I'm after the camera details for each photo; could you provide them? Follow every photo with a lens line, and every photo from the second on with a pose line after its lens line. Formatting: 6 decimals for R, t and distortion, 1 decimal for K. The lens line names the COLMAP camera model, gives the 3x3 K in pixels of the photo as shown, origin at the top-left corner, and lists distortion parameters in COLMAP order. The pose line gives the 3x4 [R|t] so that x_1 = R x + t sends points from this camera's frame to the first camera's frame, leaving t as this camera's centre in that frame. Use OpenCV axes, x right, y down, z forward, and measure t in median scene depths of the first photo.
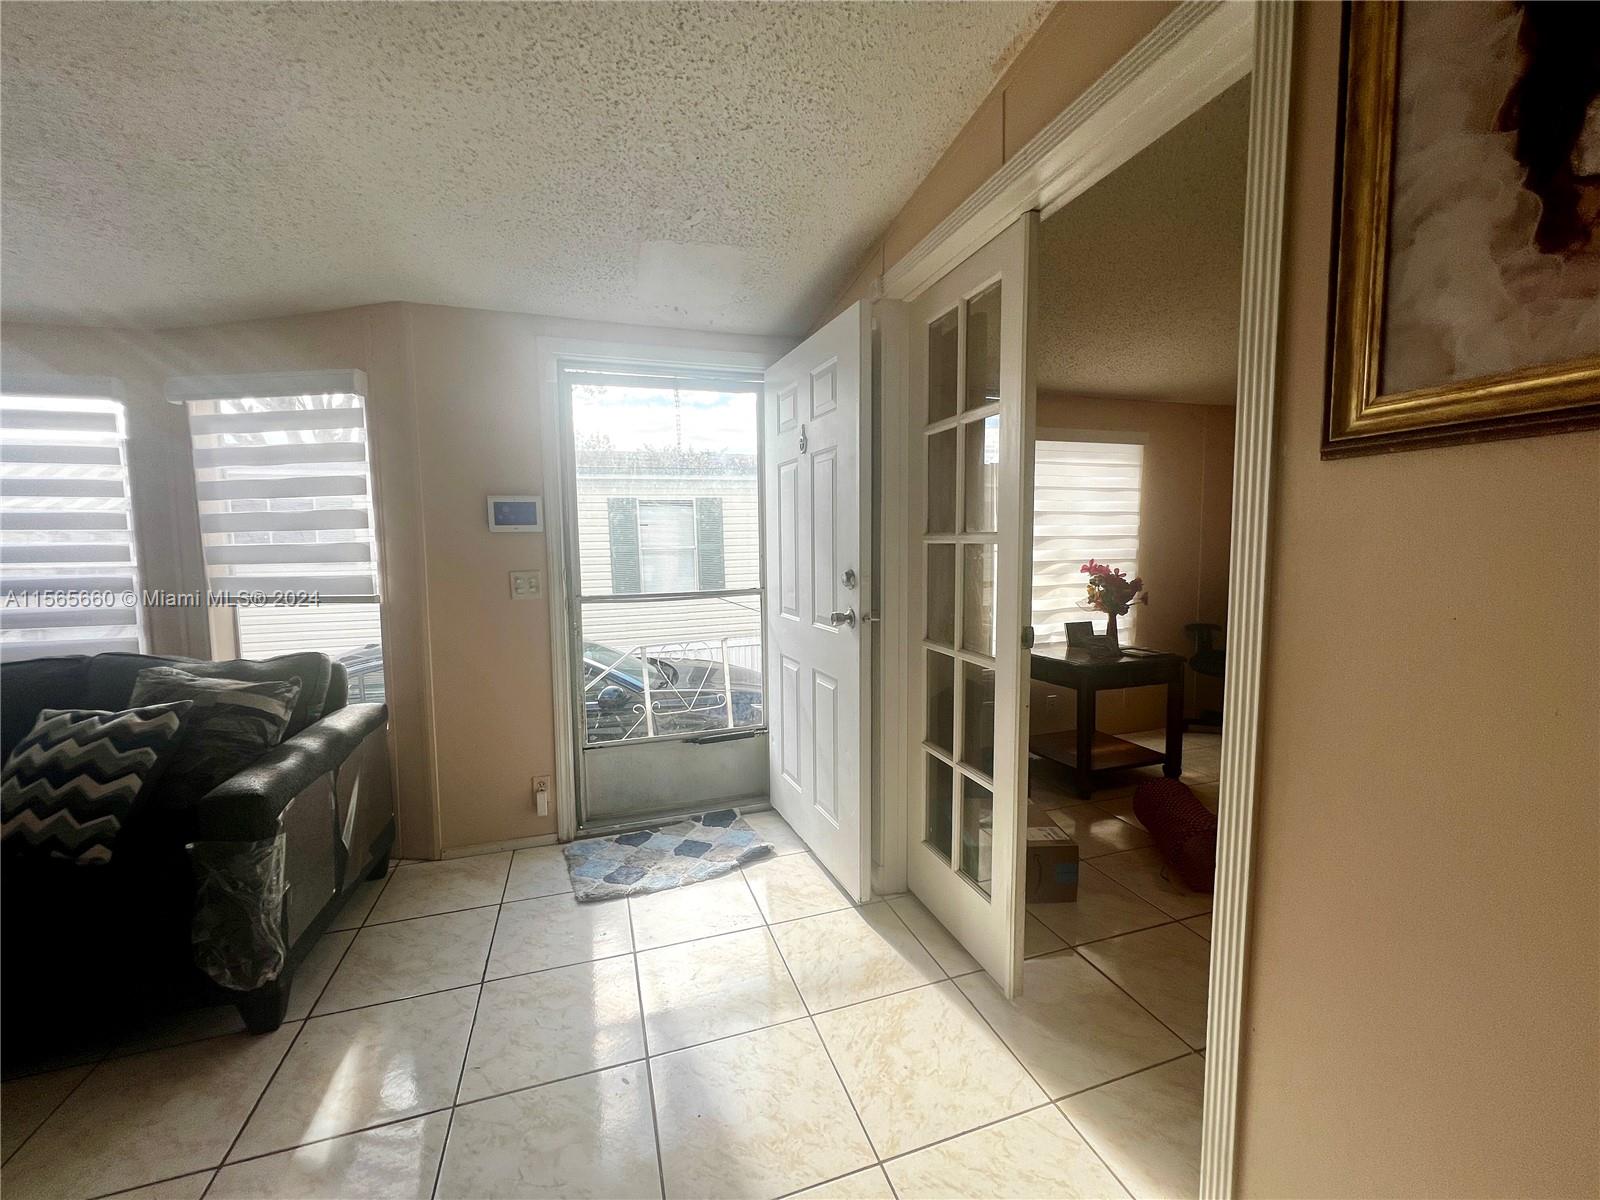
lens RADIAL K [[636.4, 0, 796.3], [0, 636.4, 594.9], [0, 0, 1]] dist [-0.002632, -0.000109]
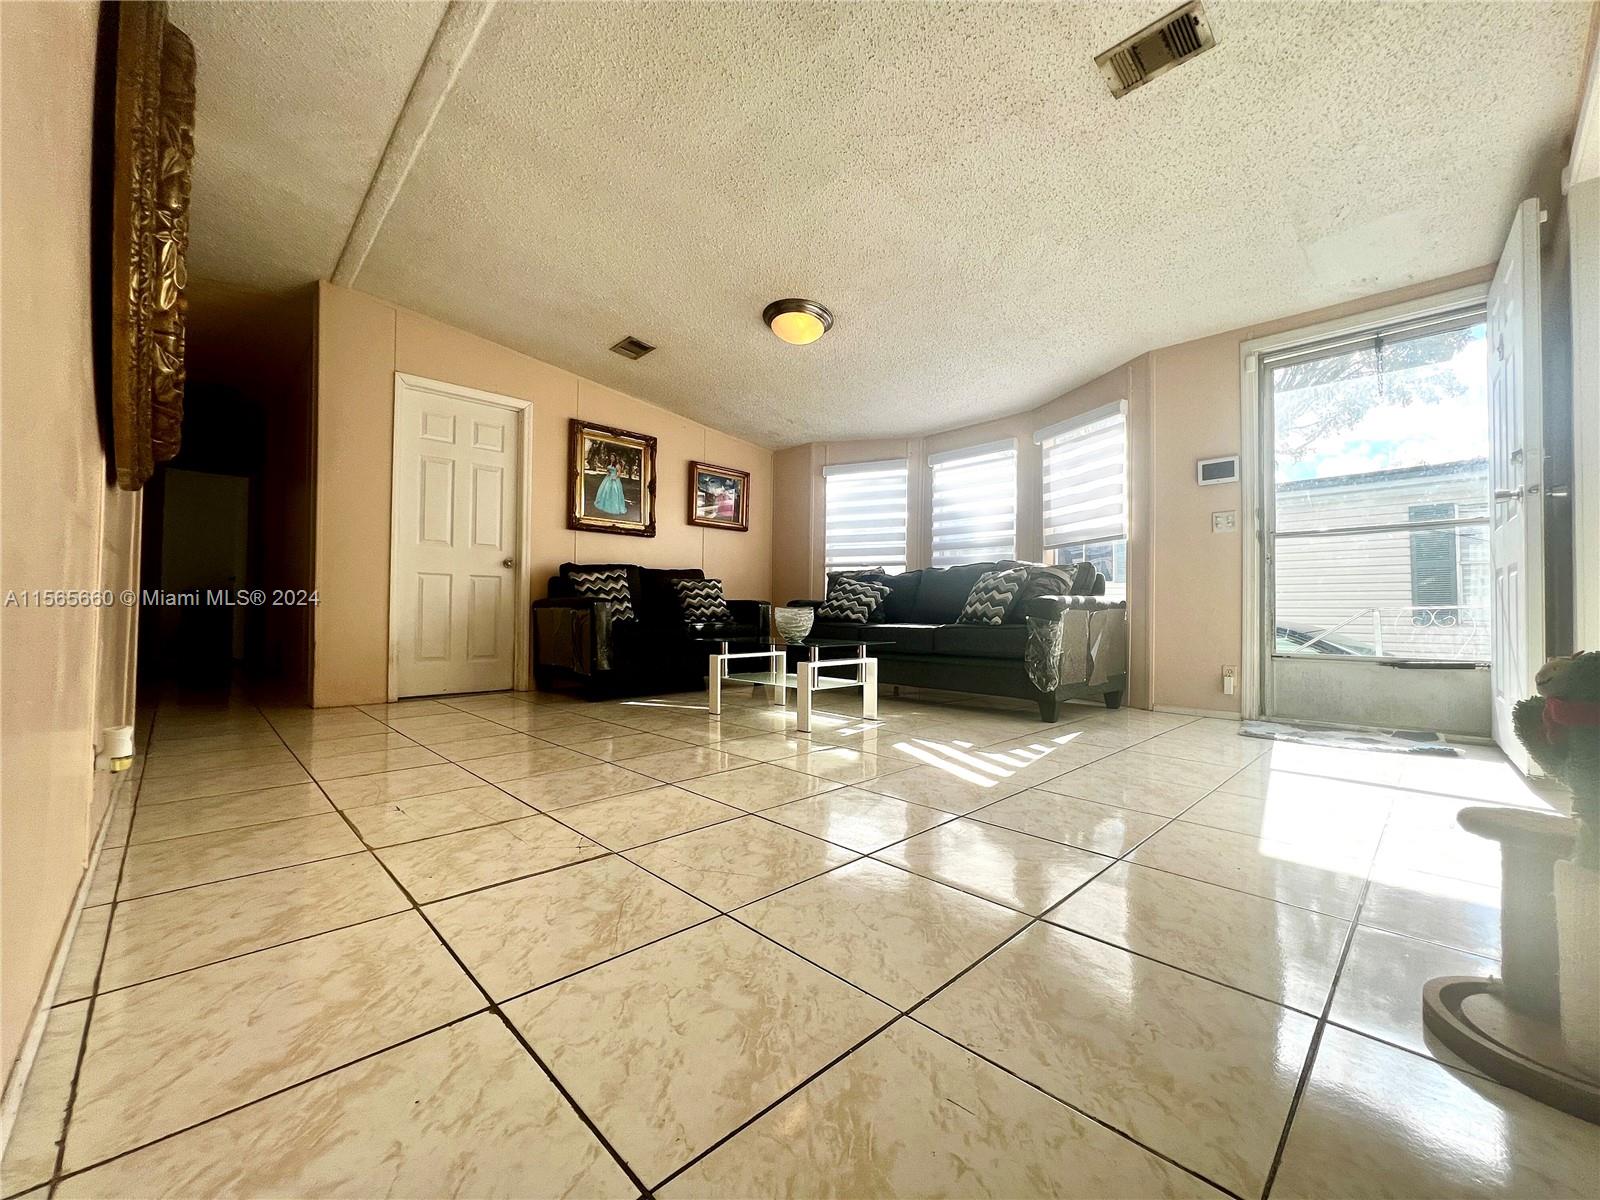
lens RADIAL K [[642.4, 0, 793.9], [0, 642.4, 596.0], [0, 0, 1]] dist [-0.000052, 0.000047]
pose [[0.433011, -0.001327, -0.901388, 0.558211], [-0.093443, 0.994545, -0.046352, 0.387513], [0.896532, 0.104299, 0.430525, -0.550981]]
